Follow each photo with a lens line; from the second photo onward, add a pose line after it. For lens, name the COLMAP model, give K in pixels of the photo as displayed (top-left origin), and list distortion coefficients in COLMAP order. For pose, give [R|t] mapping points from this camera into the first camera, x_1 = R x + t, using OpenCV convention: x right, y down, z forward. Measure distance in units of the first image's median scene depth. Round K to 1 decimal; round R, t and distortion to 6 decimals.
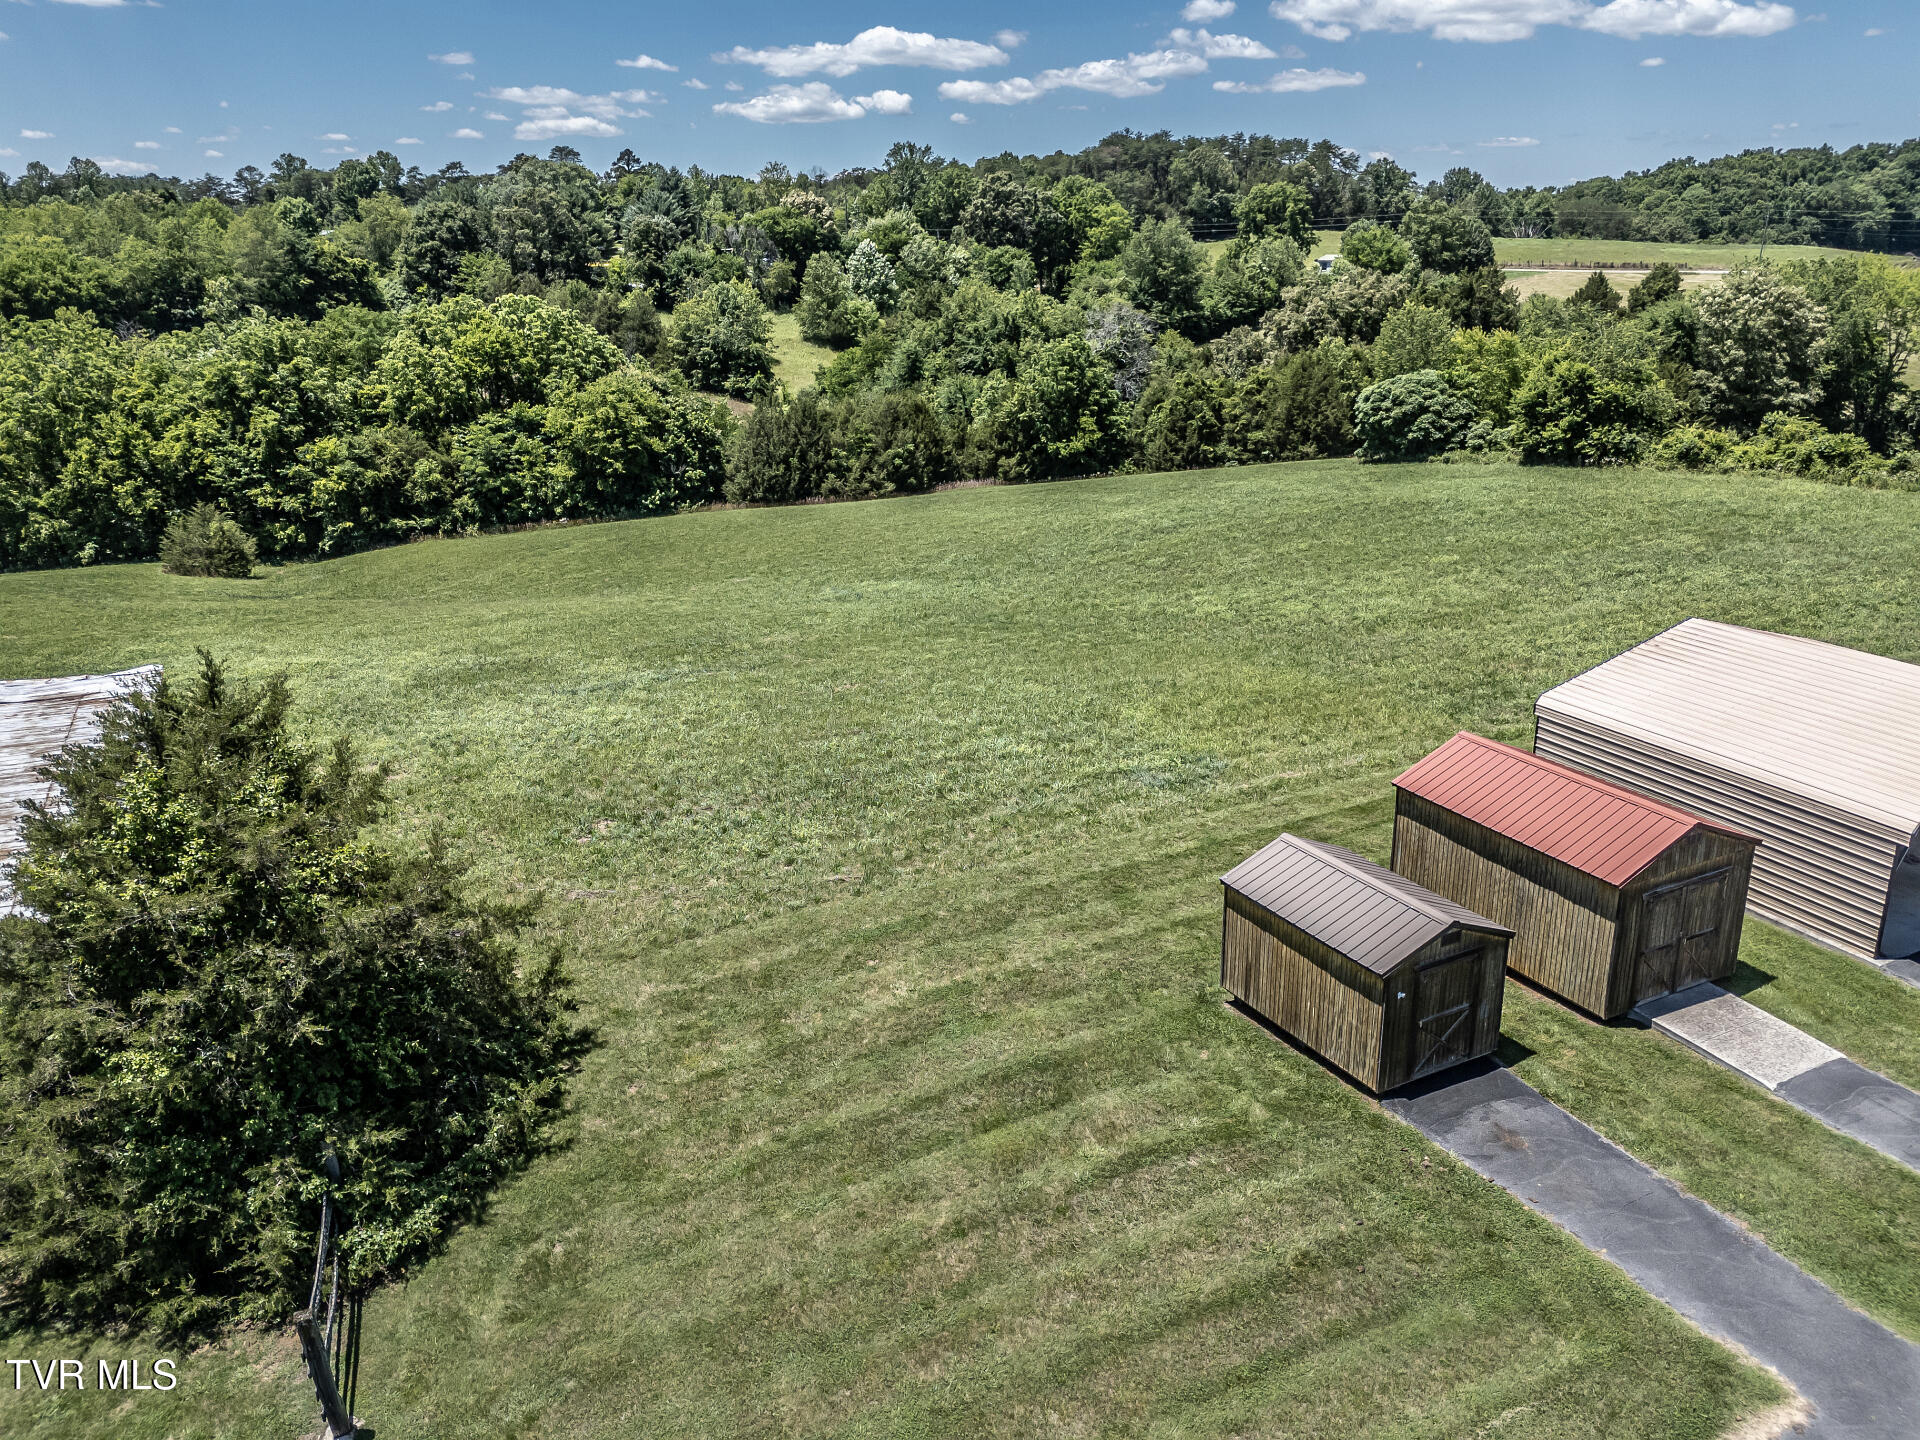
lens RADIAL K [[1397.9, 0, 968.1], [0, 1397.9, 721.4], [0, 0, 1]] dist [0.073835, -0.080172]
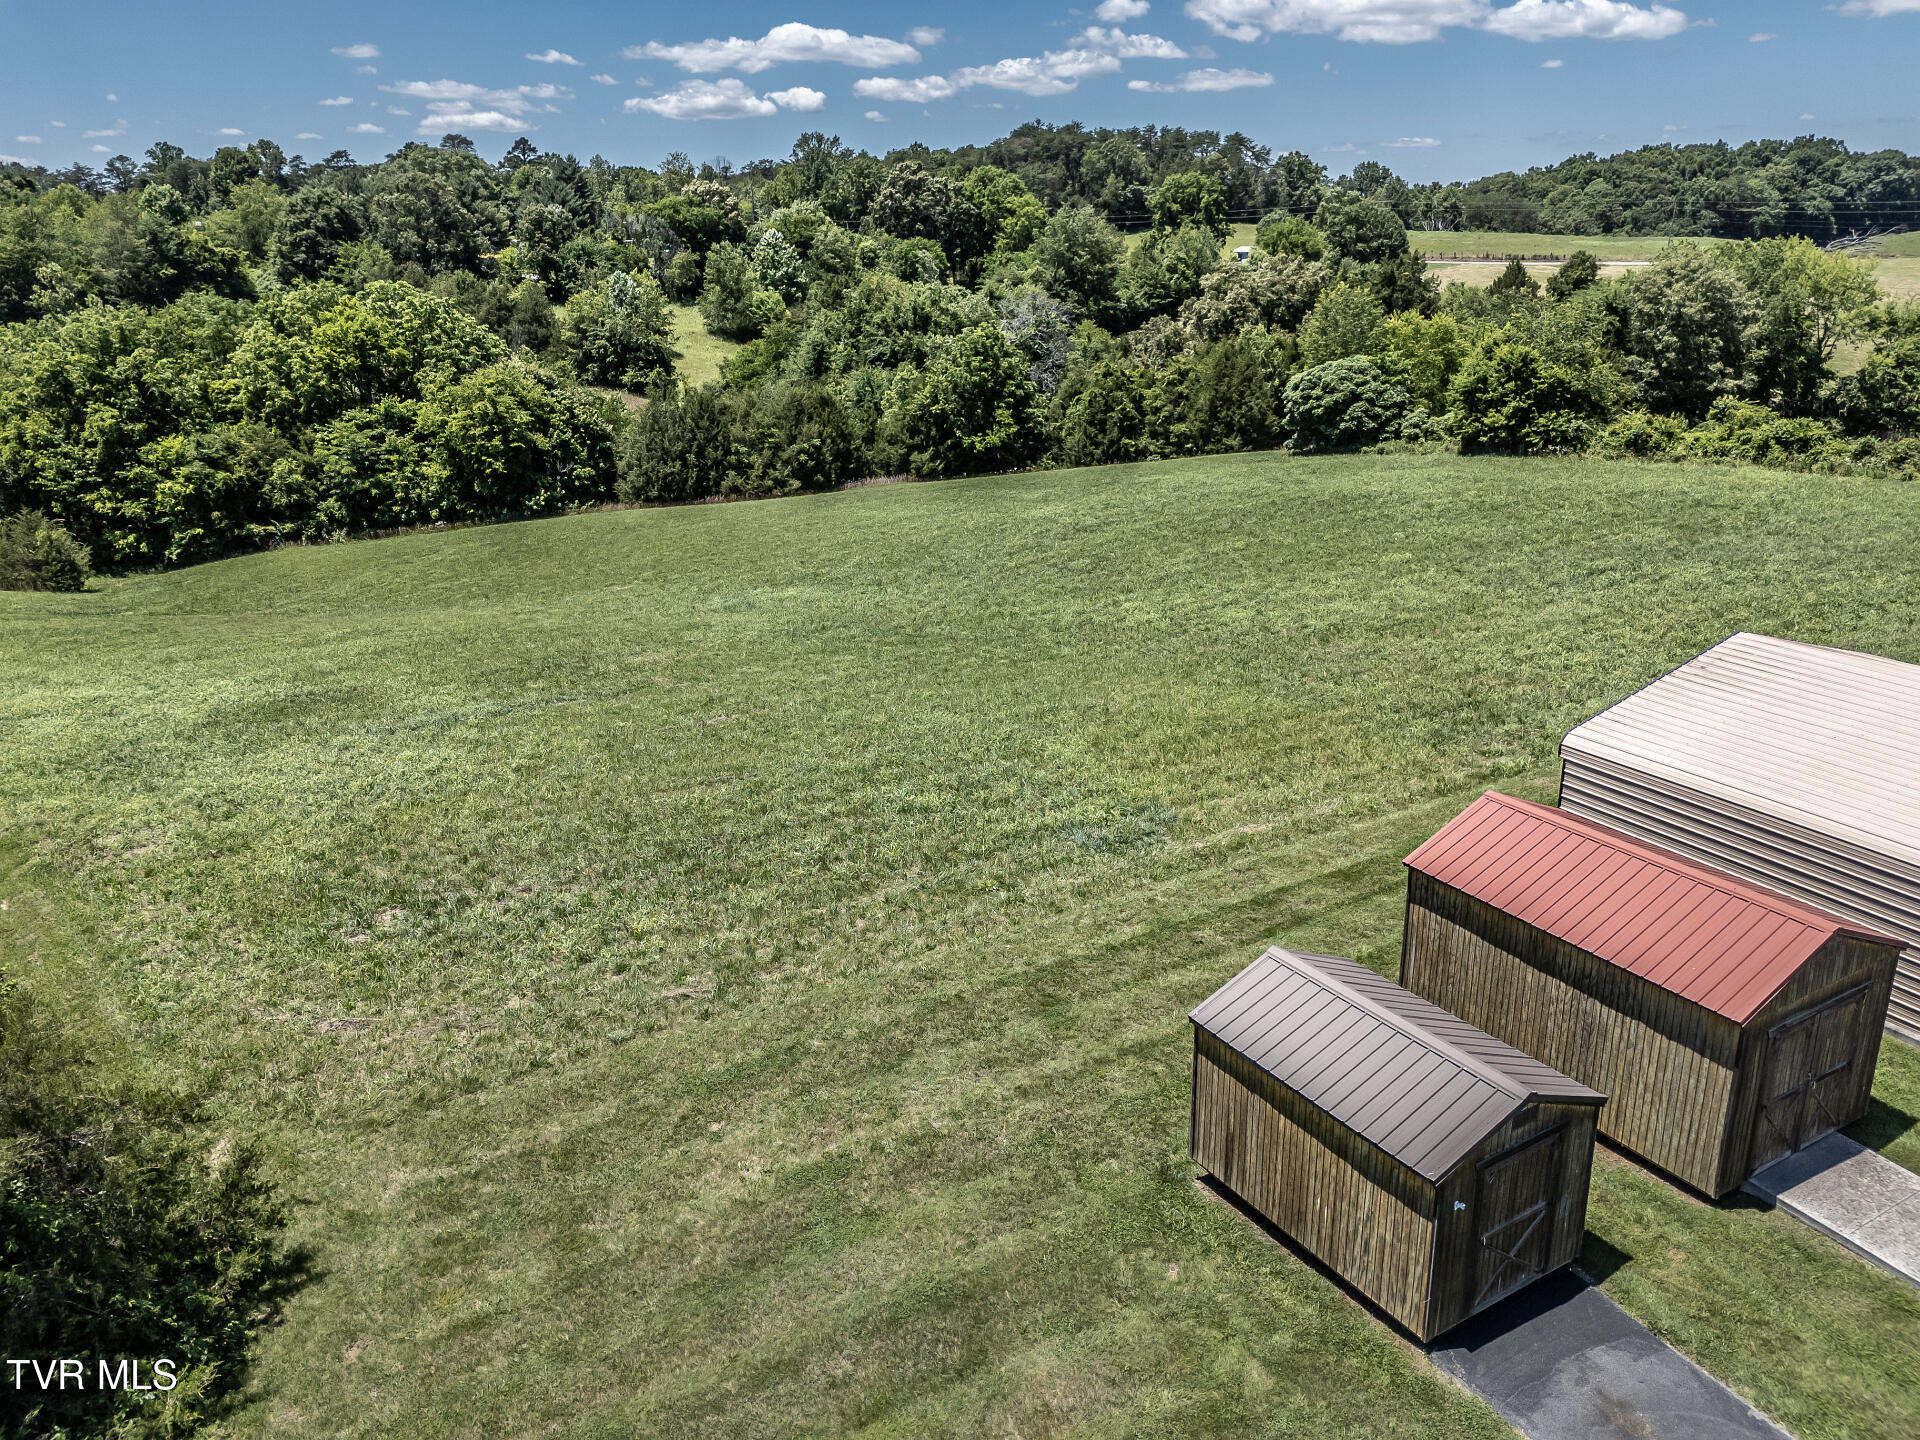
lens RADIAL K [[1397.9, 0, 968.1], [0, 1397.9, 721.4], [0, 0, 1]] dist [0.073835, -0.080172]
pose [[0.998328, -0.018909, 0.054631, 0.005908], [0.018836, 0.999821, 0.001852, -0.008443], [-0.054656, -0.000820, 0.998505, 0.056150]]
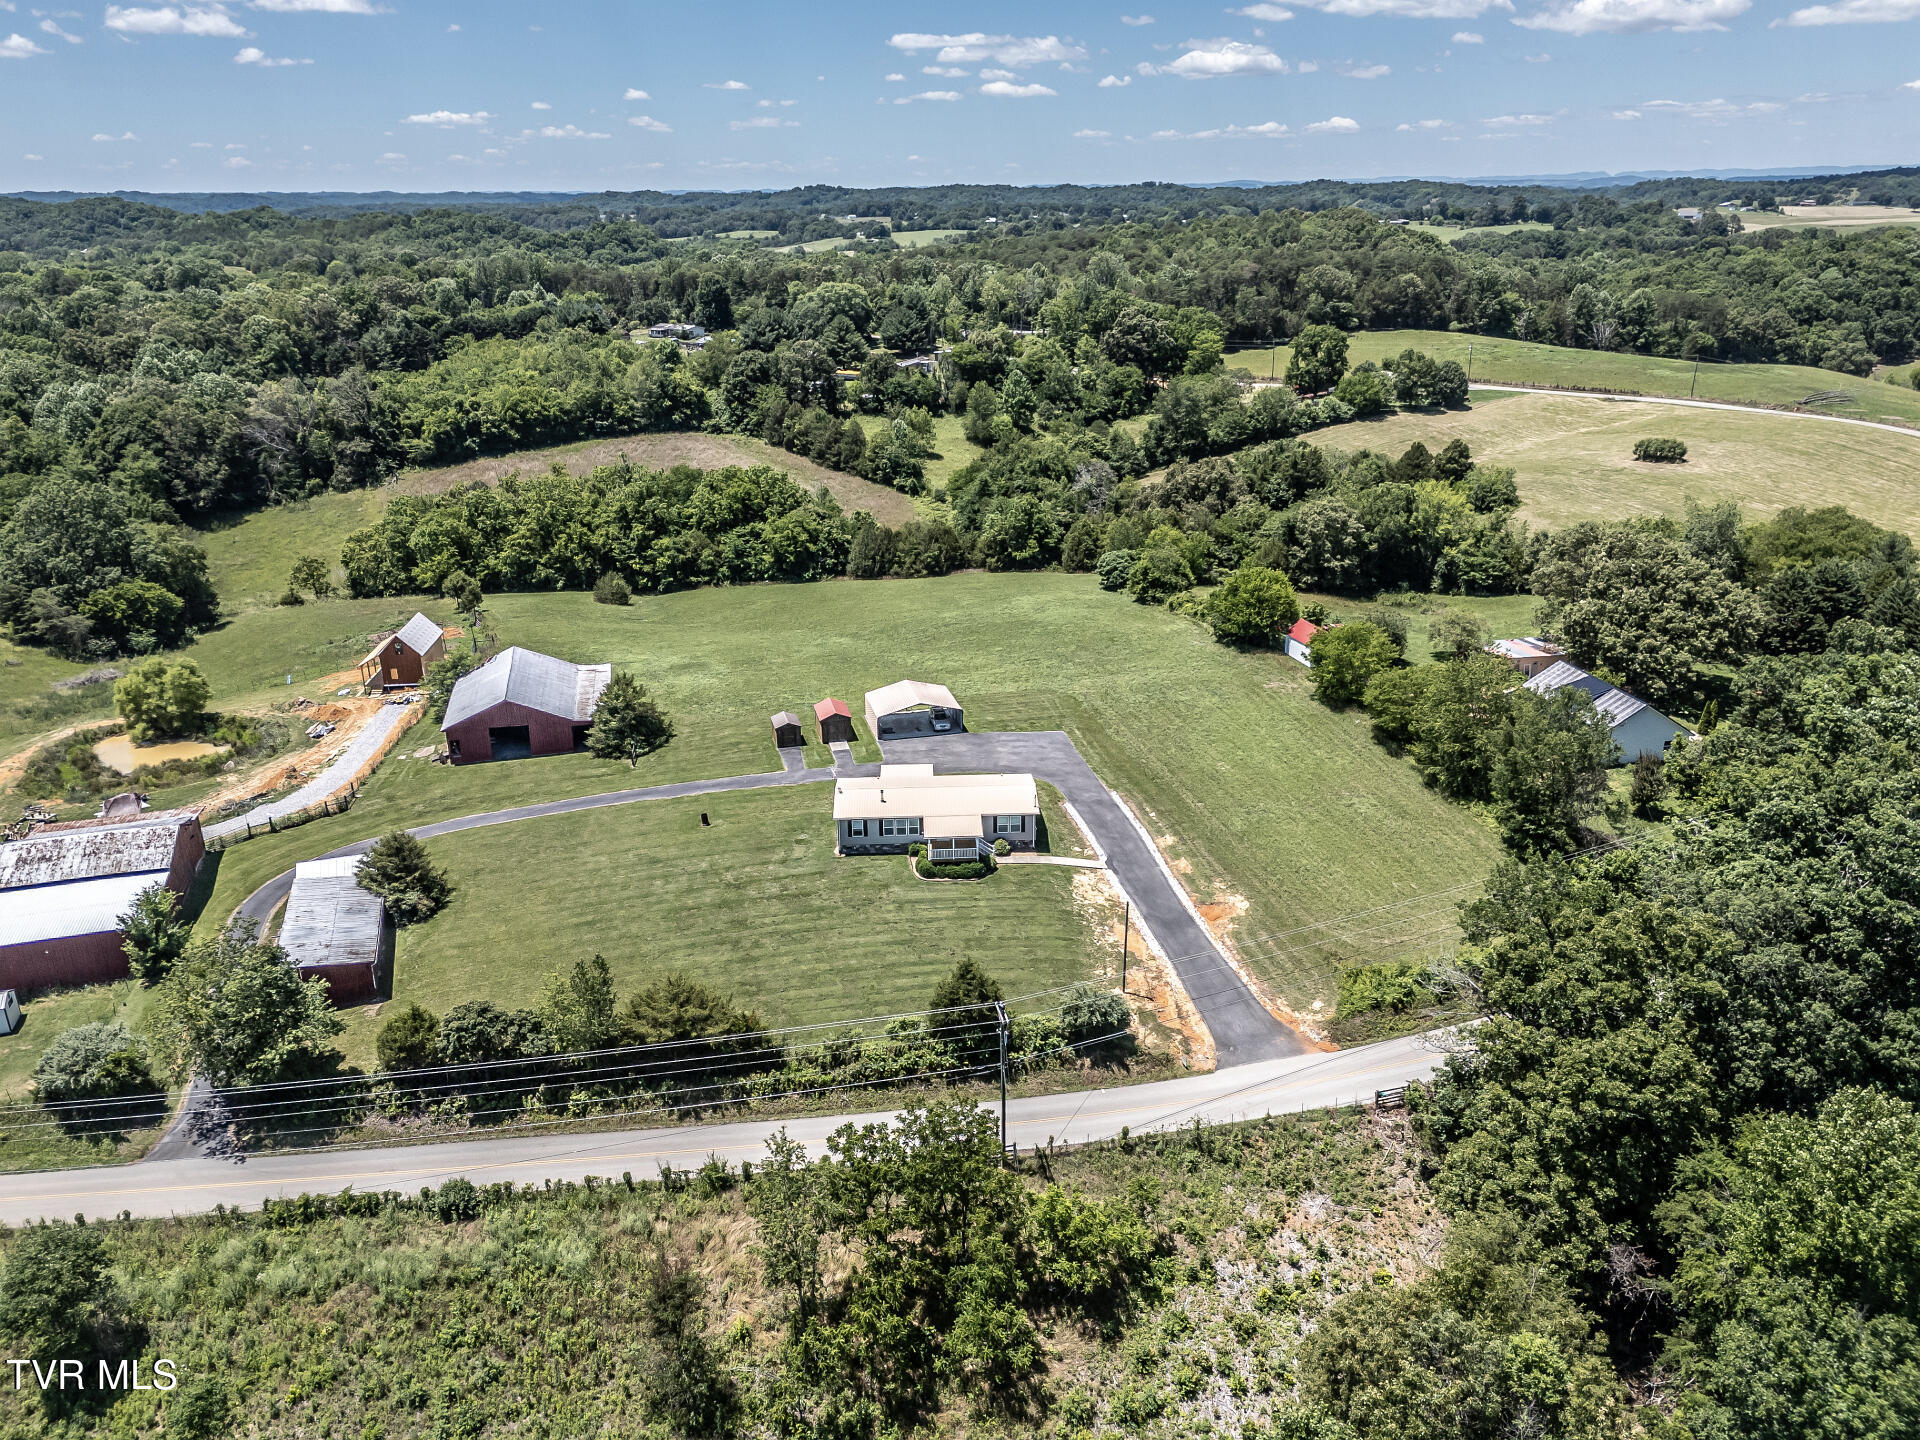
lens RADIAL K [[1404.2, 0, 971.7], [0, 1404.2, 722.8], [0, 0, 1]] dist [0.081951, -0.086484]
pose [[0.972932, 0.079922, -0.216832, 0.477327], [-0.074527, 0.996674, 0.032957, -0.026653], [0.218745, -0.015905, 0.975652, -0.972165]]
